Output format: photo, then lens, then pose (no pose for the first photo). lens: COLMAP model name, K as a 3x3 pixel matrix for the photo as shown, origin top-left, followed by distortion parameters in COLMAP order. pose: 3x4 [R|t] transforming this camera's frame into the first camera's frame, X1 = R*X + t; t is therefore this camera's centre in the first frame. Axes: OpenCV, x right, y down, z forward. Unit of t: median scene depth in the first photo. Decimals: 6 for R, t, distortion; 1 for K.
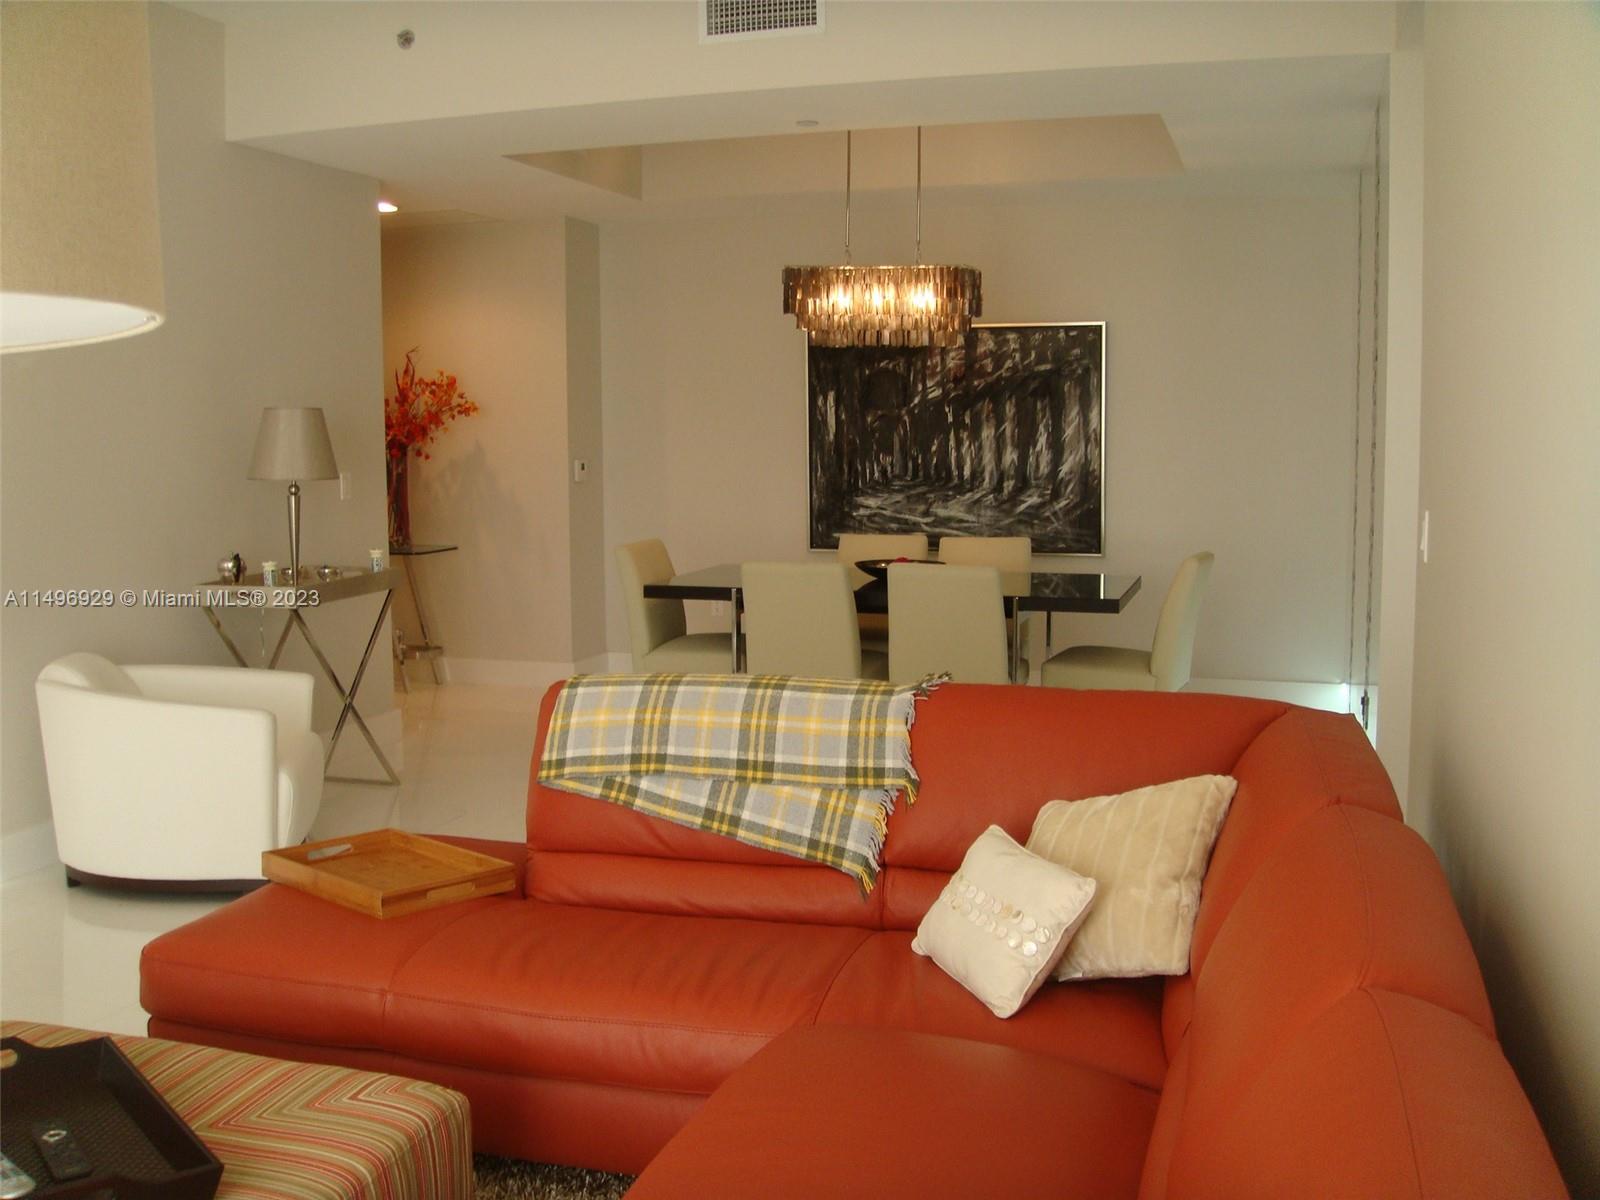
lens RADIAL K [[1517.3, 0, 800.0], [0, 1517.3, 600.0], [0, 0, 1]] dist [-0.213504, 0.147450]
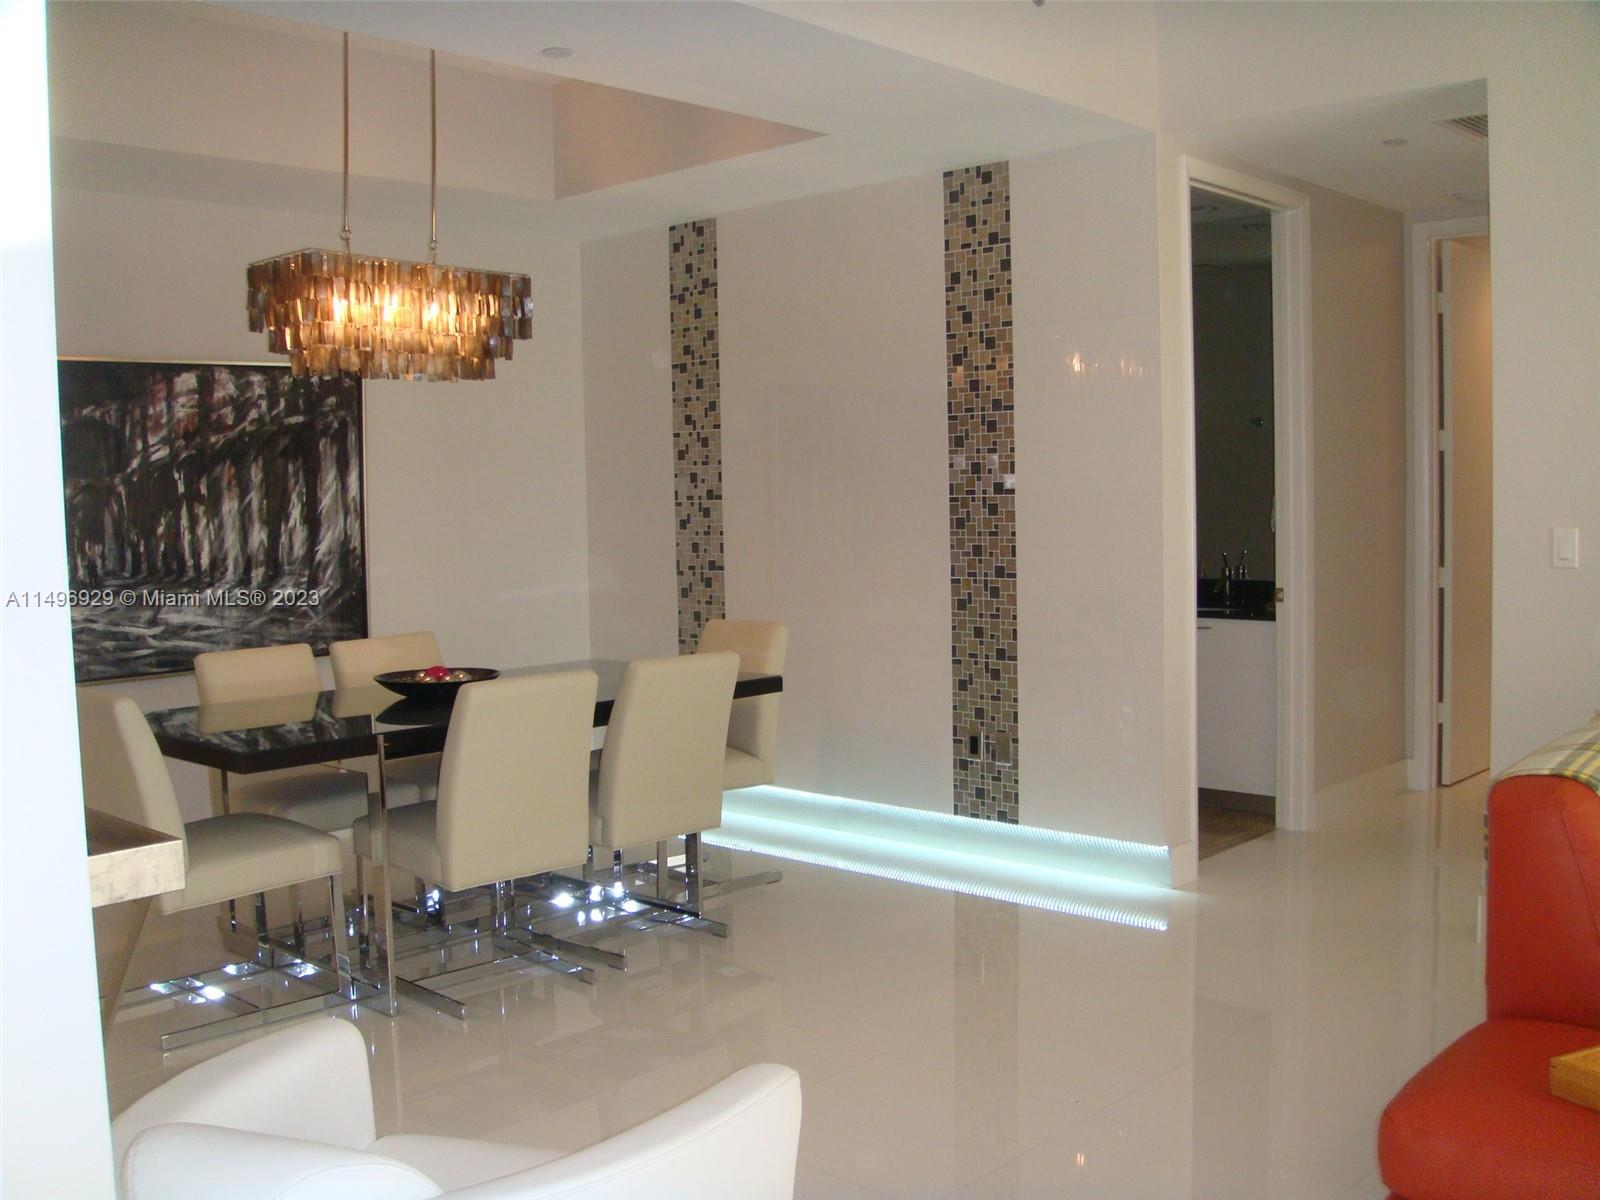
lens RADIAL K [[1517.3, 0, 800.0], [0, 1517.3, 600.0], [0, 0, 1]] dist [-0.213504, 0.147450]
pose [[0.425329, -0.068809, 0.902419, -0.417519], [0.127003, 0.991777, 0.015764, -0.040488], [-0.896084, 0.107905, 0.430570, 0.438999]]
